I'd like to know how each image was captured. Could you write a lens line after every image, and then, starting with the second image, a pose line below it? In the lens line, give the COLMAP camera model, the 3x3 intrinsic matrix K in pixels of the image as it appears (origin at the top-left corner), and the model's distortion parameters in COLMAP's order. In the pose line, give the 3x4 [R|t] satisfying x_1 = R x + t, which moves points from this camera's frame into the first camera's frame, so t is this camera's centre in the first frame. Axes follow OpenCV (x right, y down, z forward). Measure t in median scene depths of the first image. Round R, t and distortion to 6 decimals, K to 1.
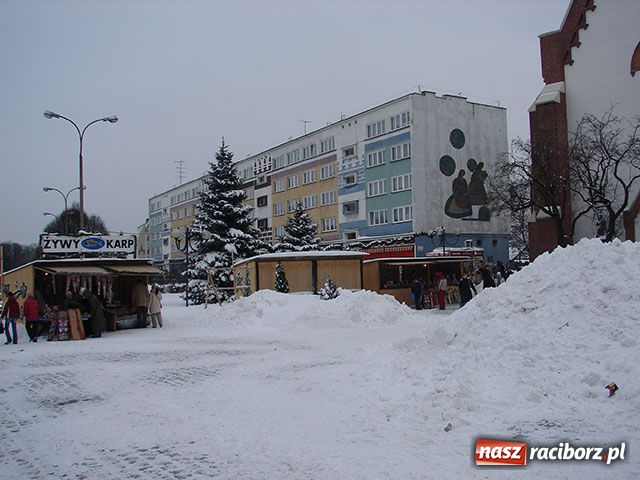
lens RADIAL K [[698.1, 0, 334.9], [0, 698.1, 220.3], [0, 0, 1]] dist [-0.117369, 0.000000]
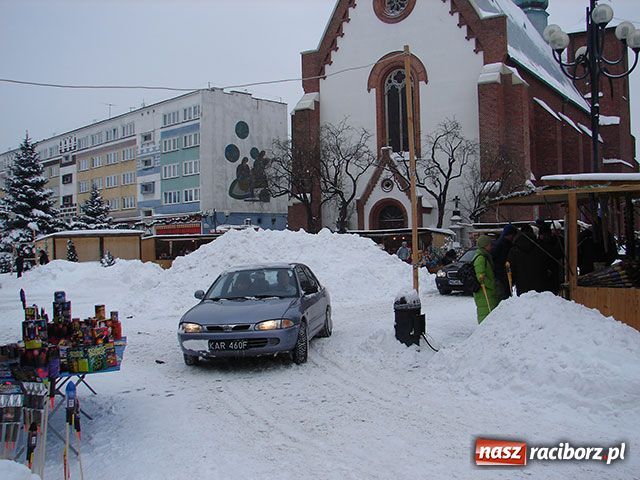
lens RADIAL K [[698.1, 0, 337.2], [0, 698.1, 232.2], [0, 0, 1]] dist [-0.117369, 0.000000]
pose [[0.965646, 0.004200, 0.259826, 0.046768], [-0.018590, 0.998424, 0.052951, -0.019699], [-0.259194, -0.055962, 0.964203, -0.245727]]
